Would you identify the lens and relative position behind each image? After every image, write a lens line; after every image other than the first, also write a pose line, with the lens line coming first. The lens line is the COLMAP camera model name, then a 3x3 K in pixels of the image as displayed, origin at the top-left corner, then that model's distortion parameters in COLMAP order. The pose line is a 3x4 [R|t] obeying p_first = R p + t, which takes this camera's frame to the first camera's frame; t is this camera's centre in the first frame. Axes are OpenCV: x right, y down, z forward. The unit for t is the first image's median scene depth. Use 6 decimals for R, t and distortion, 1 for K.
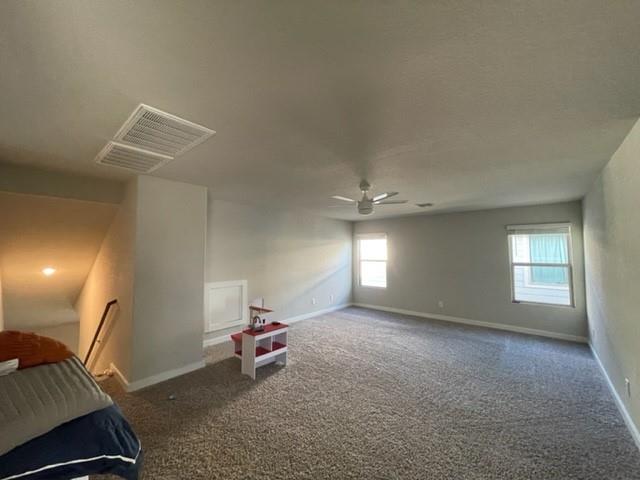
lens RADIAL K [[258.6, 0, 319.7], [0, 258.6, 237.4], [0, 0, 1]] dist [-0.002631, 0.001811]
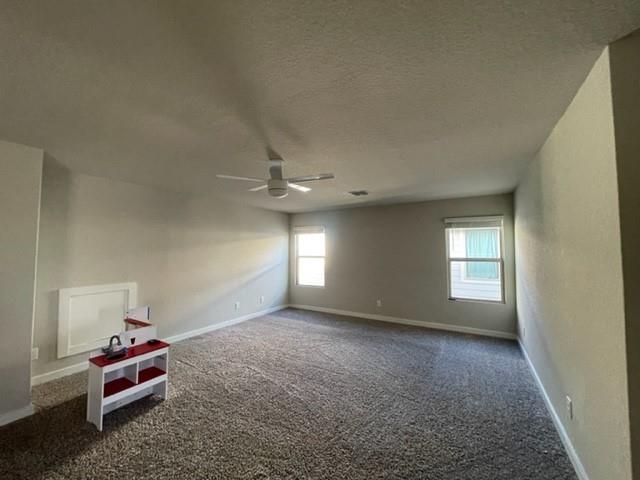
lens RADIAL K [[258.6, 0, 320.6], [0, 258.6, 237.9], [0, 0, 1]] dist [-0.002631, 0.001811]
pose [[0.985521, 0.006717, 0.169419, 0.133200], [-0.008547, 0.999913, 0.010077, 0.021463], [-0.169336, -0.011380, 0.985493, 0.161697]]
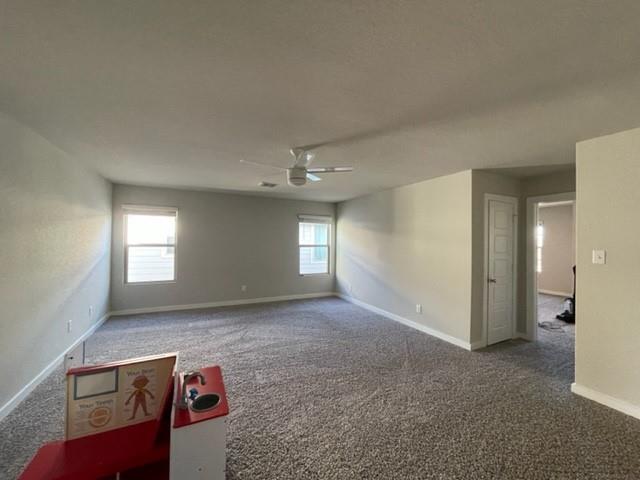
lens RADIAL K [[258.6, 0, 317.0], [0, 258.6, 239.9], [0, 0, 1]] dist [-0.002631, 0.001811]
pose [[0.399928, 0.002883, 0.916542, -0.407483], [-0.068795, 0.997269, 0.026882, 0.039157], [-0.913961, -0.073804, 0.399033, 0.474505]]
